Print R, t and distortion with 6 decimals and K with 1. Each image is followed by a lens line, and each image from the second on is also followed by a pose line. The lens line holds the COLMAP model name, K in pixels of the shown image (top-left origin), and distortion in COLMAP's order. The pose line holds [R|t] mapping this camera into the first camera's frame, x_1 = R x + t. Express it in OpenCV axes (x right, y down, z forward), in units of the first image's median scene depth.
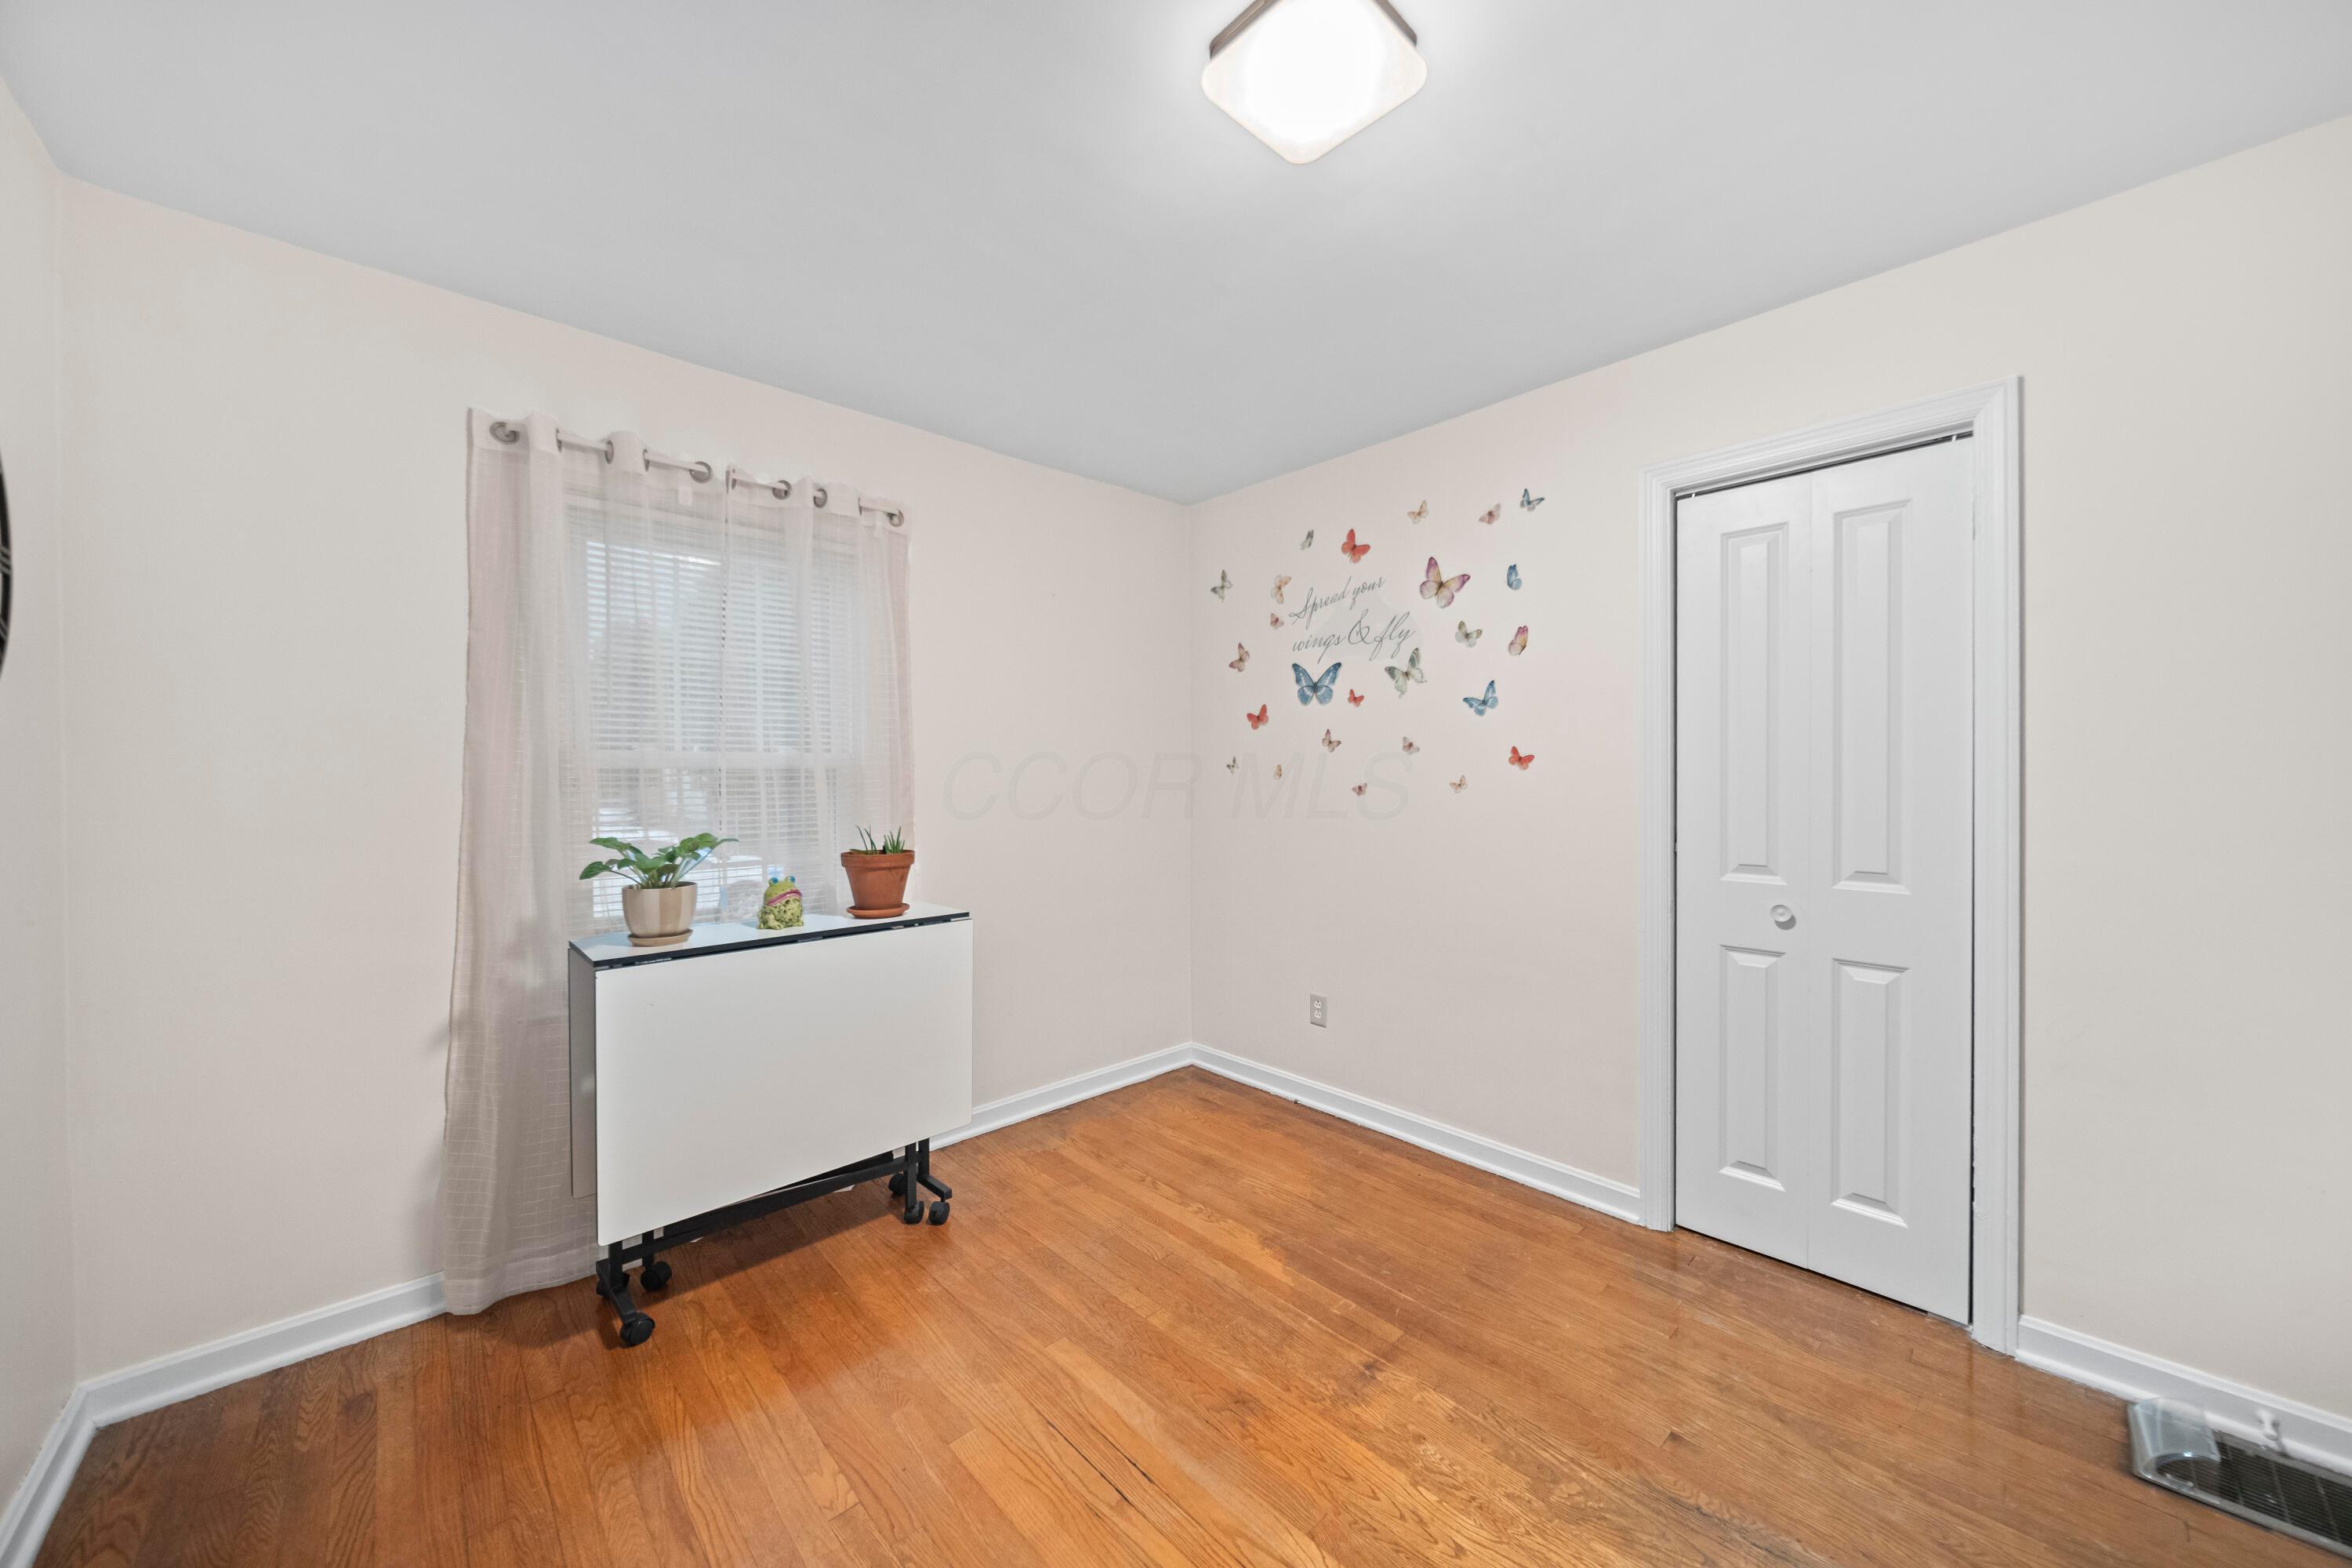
lens RADIAL K [[837.3, 0, 1177.9], [0, 837.3, 789.1], [0, 0, 1]] dist [-0.002726, -0.000491]
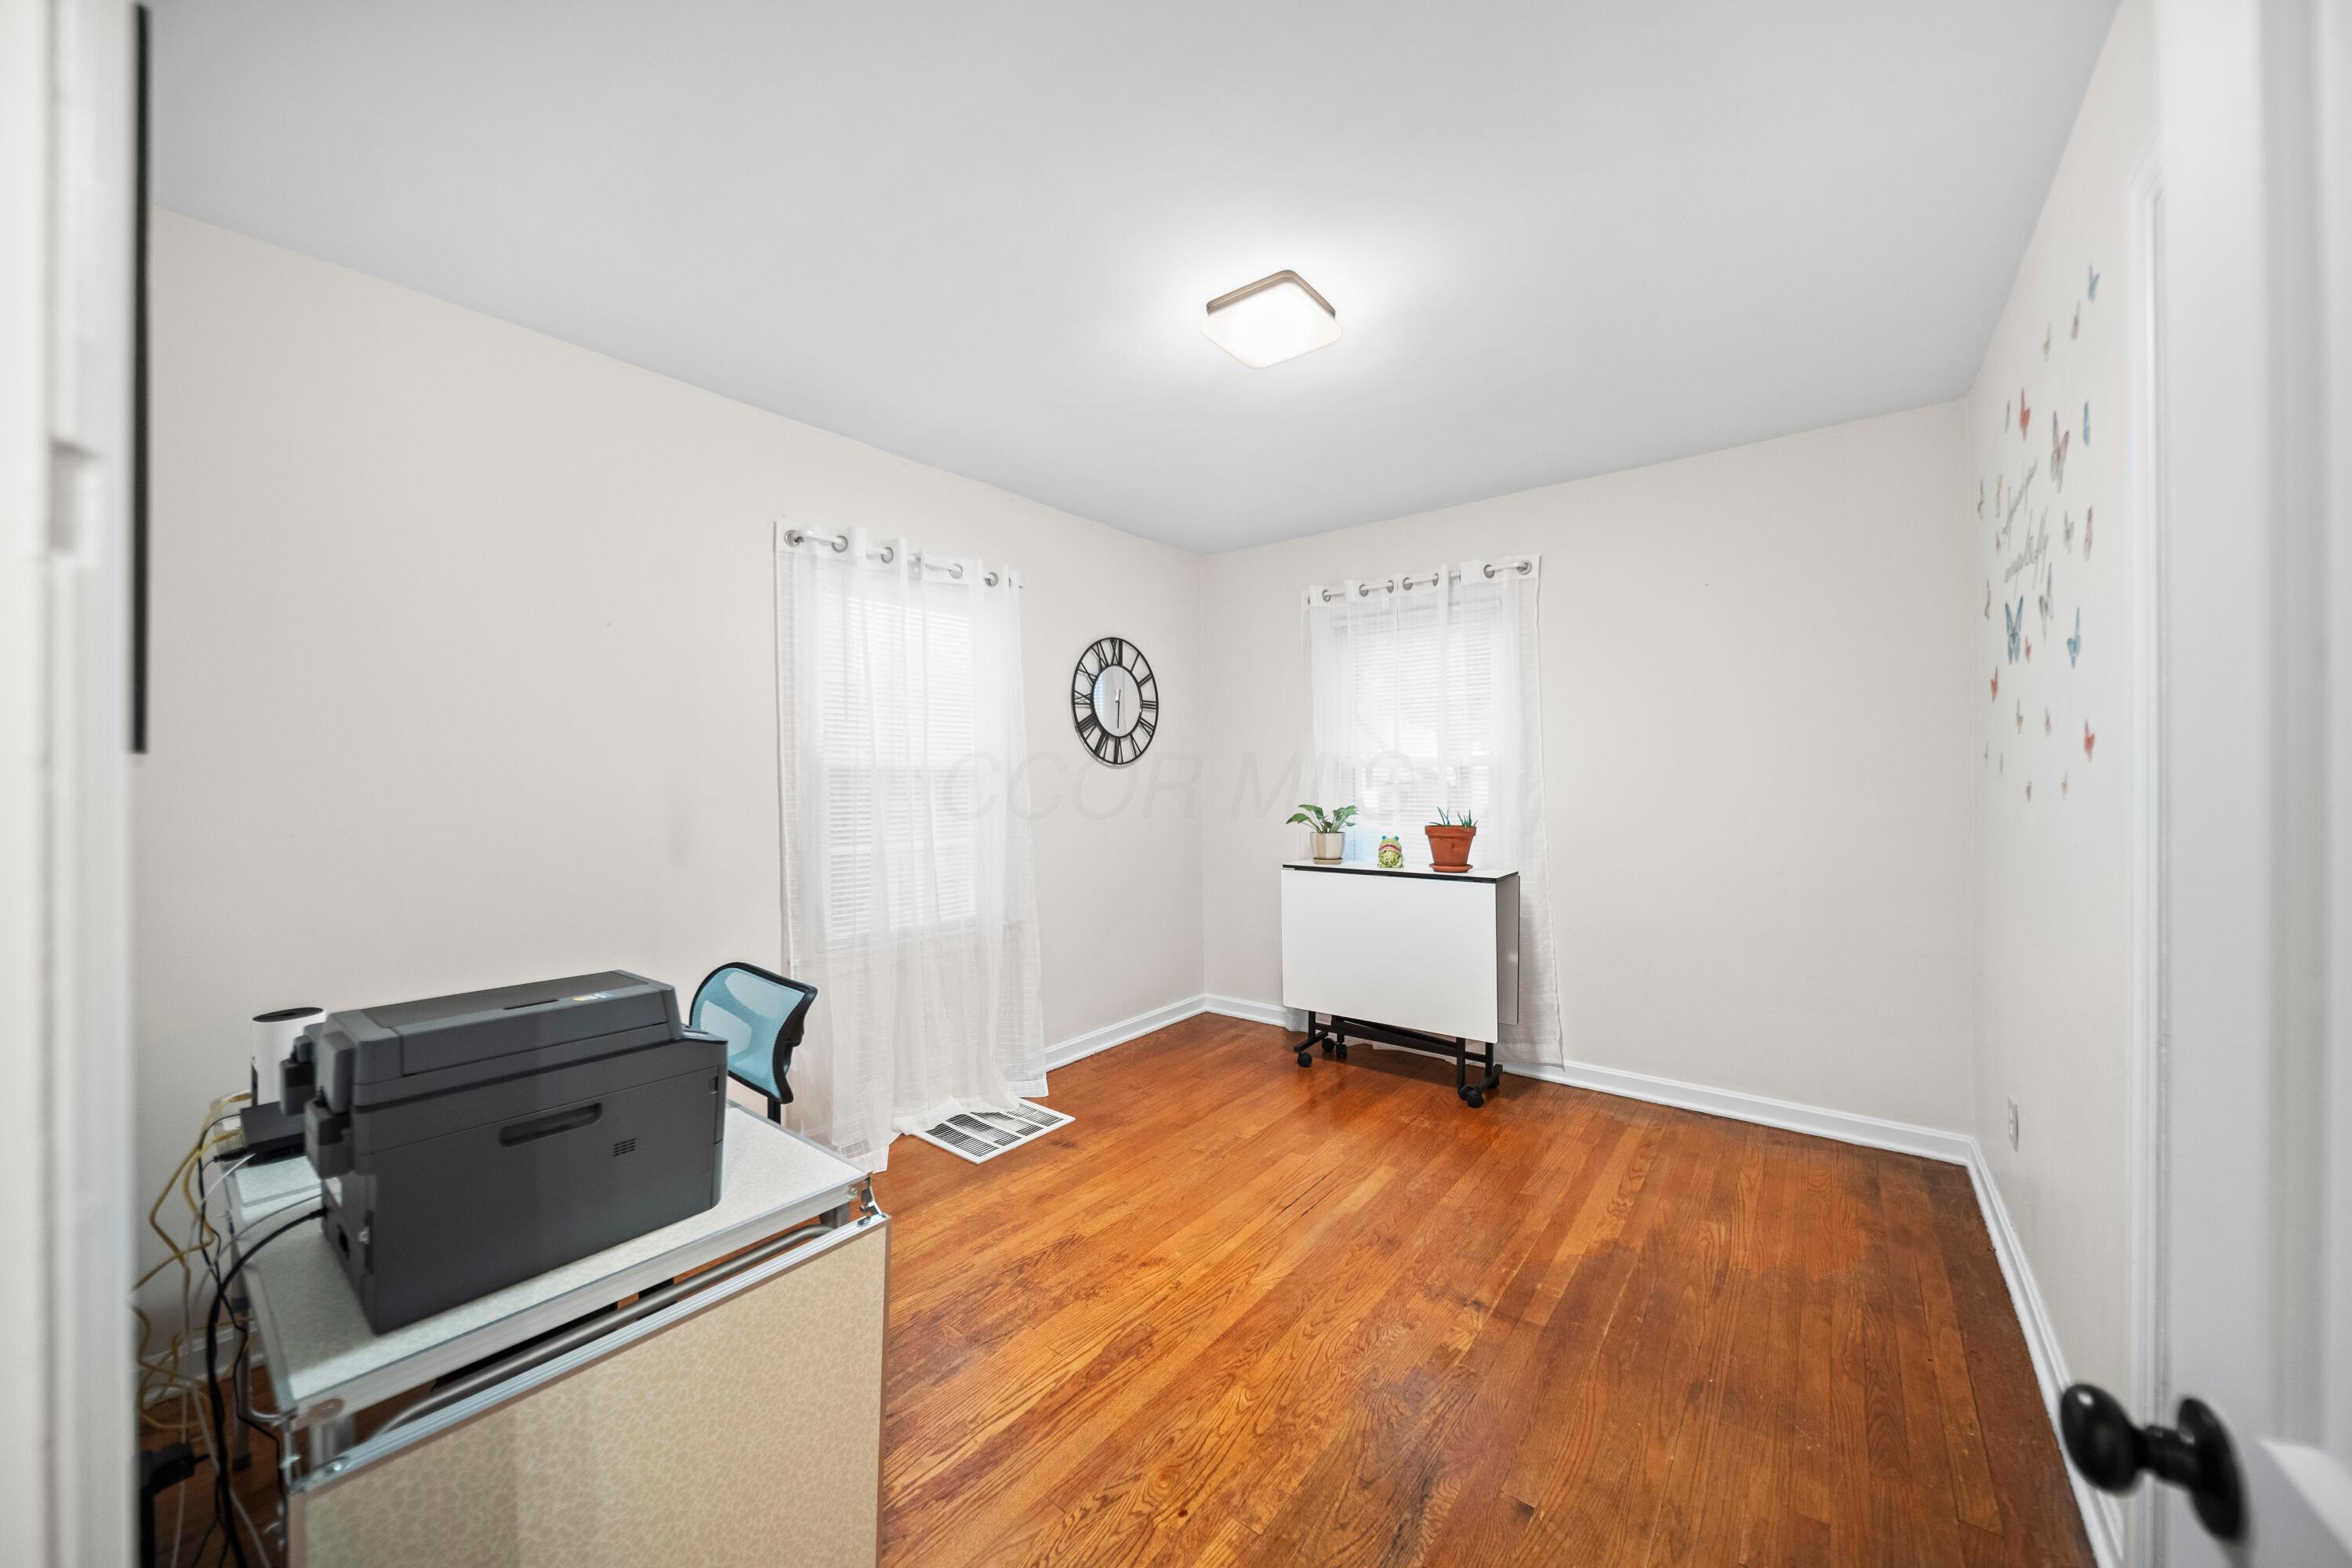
lens RADIAL K [[837.3, 0, 1172.9], [0, 837.3, 775.3], [0, 0, 1]] dist [-0.002726, -0.000491]
pose [[0.147734, 0.003182, -0.989022, 1.018250], [-0.007609, 0.999969, 0.002081, -0.009061], [0.988998, 0.007218, 0.147753, 0.345478]]
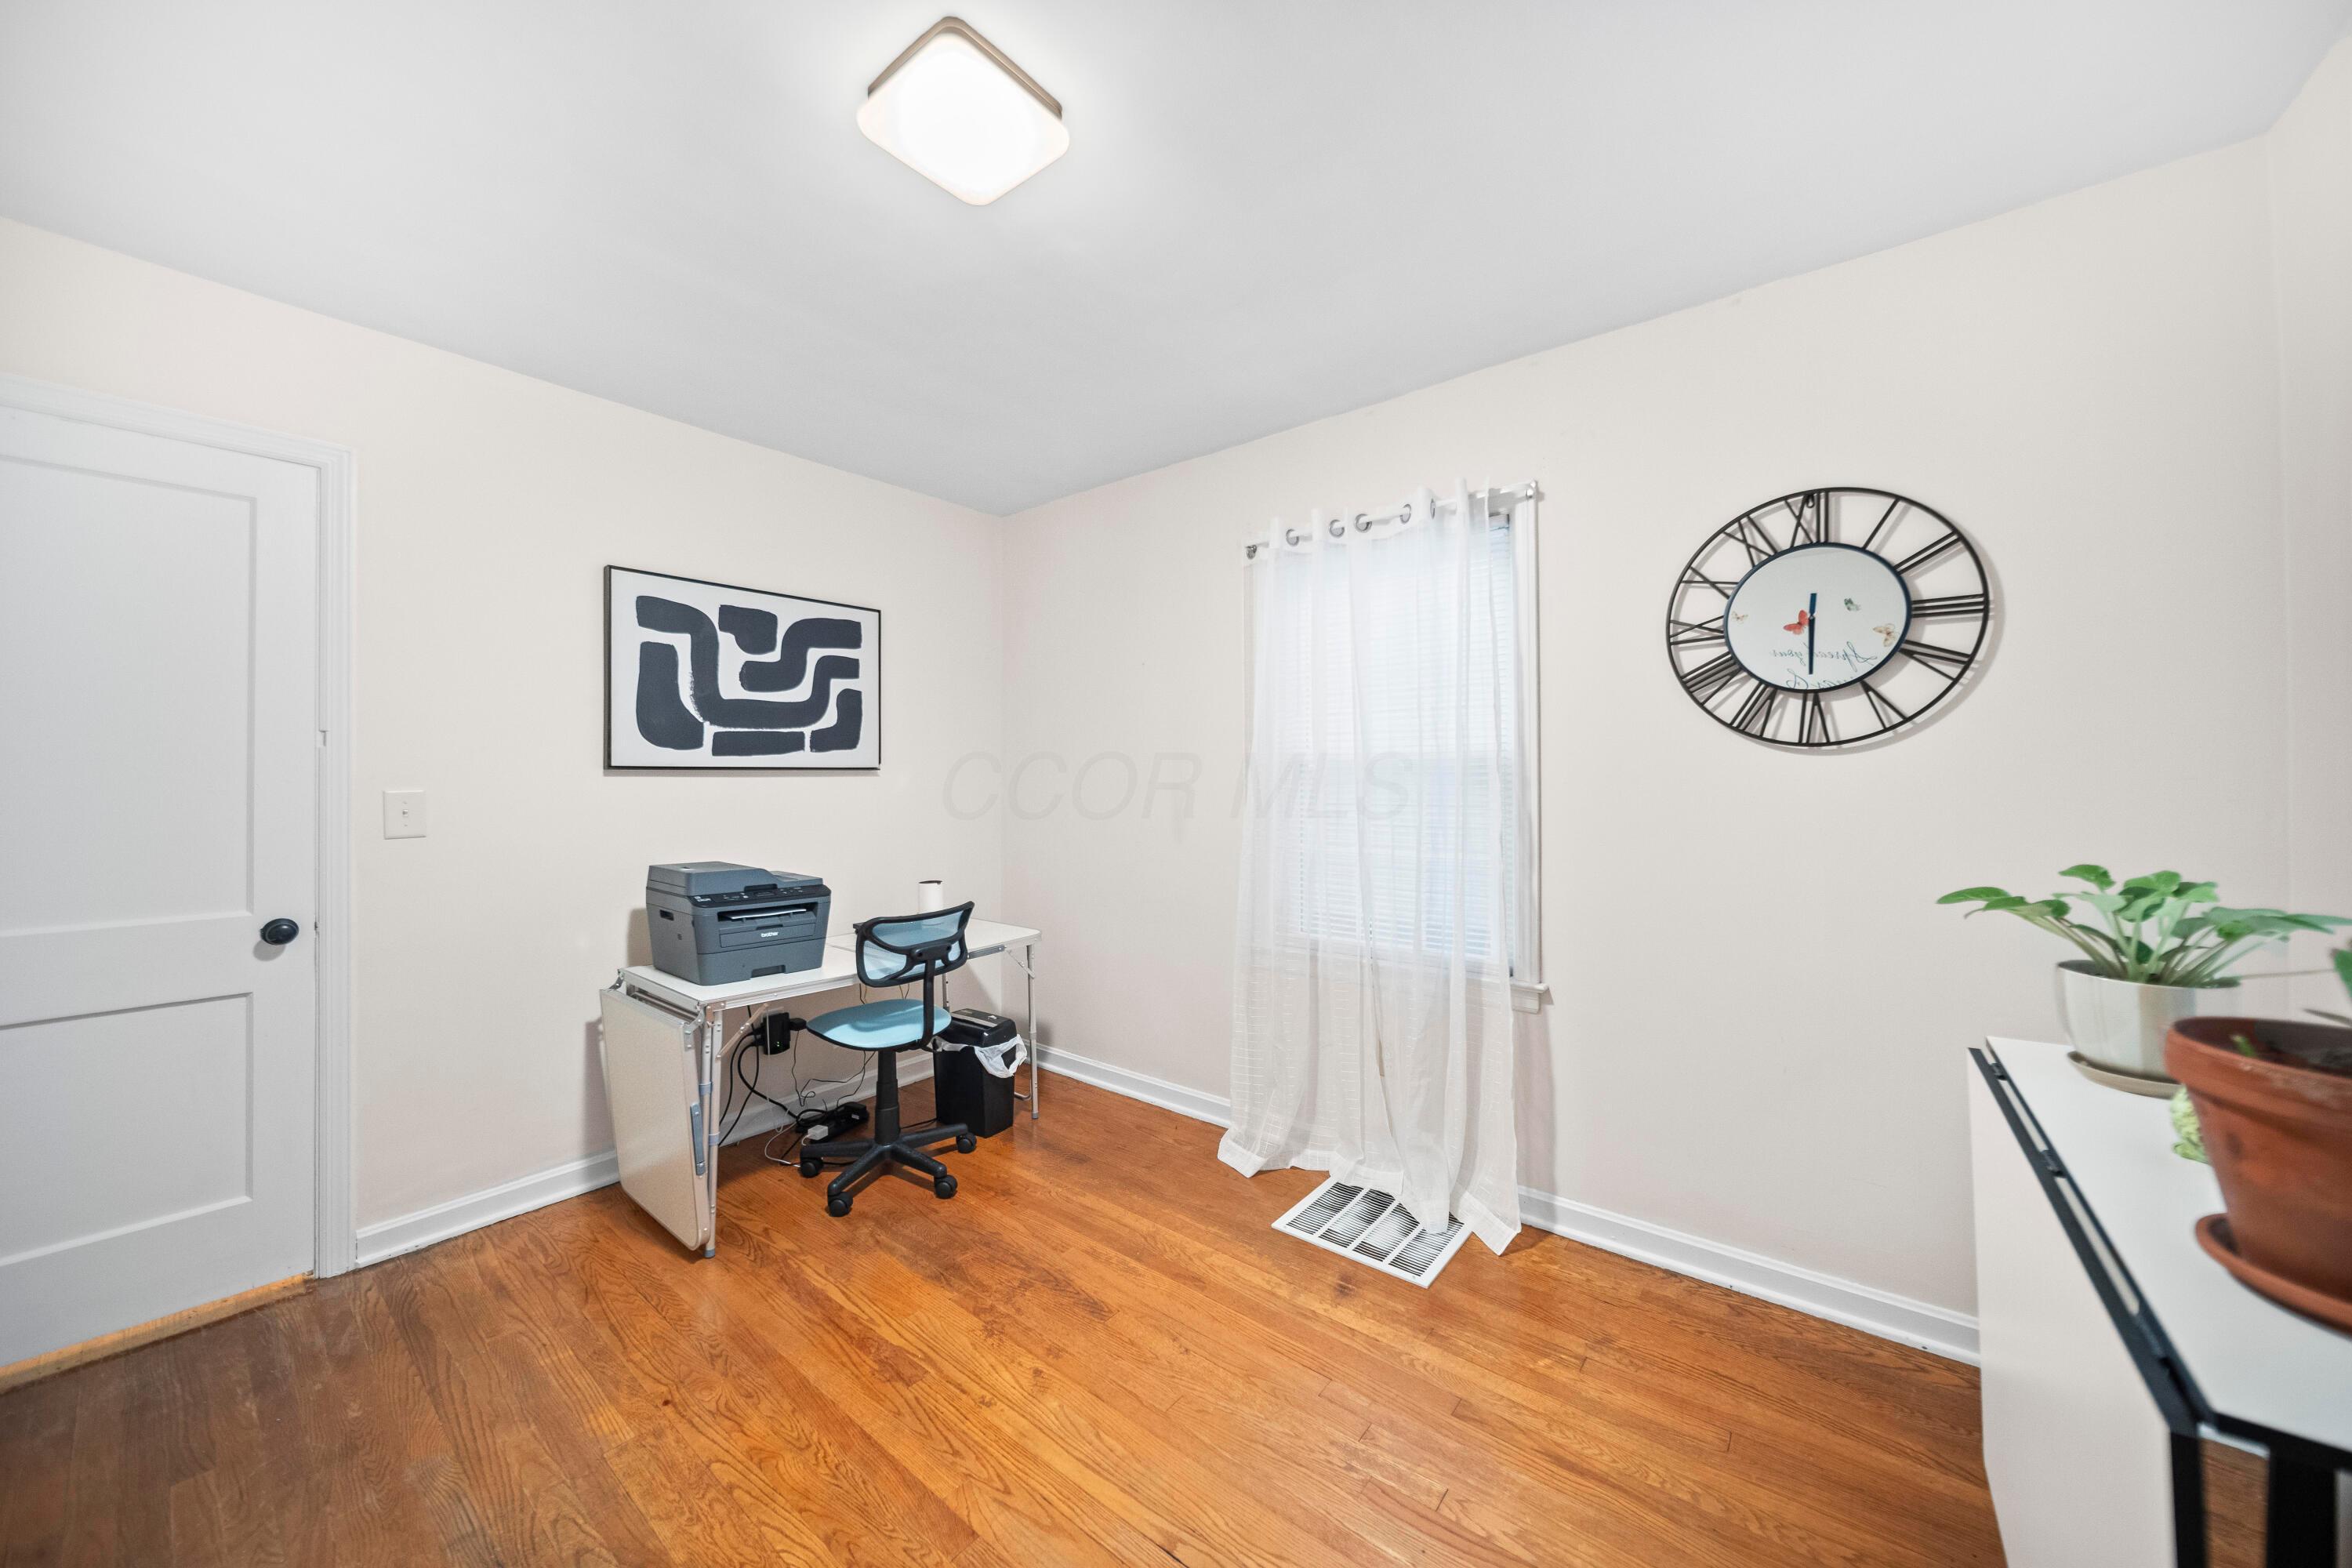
lens RADIAL K [[837.3, 0, 1172.7], [0, 837.3, 763.5], [0, 0, 1]] dist [-0.002726, -0.000491]
pose [[-0.990590, 0.008794, -0.136578, 0.033202], [0.008569, 0.999961, 0.002234, -0.017835], [0.136592, 0.001043, -0.990627, 1.260658]]
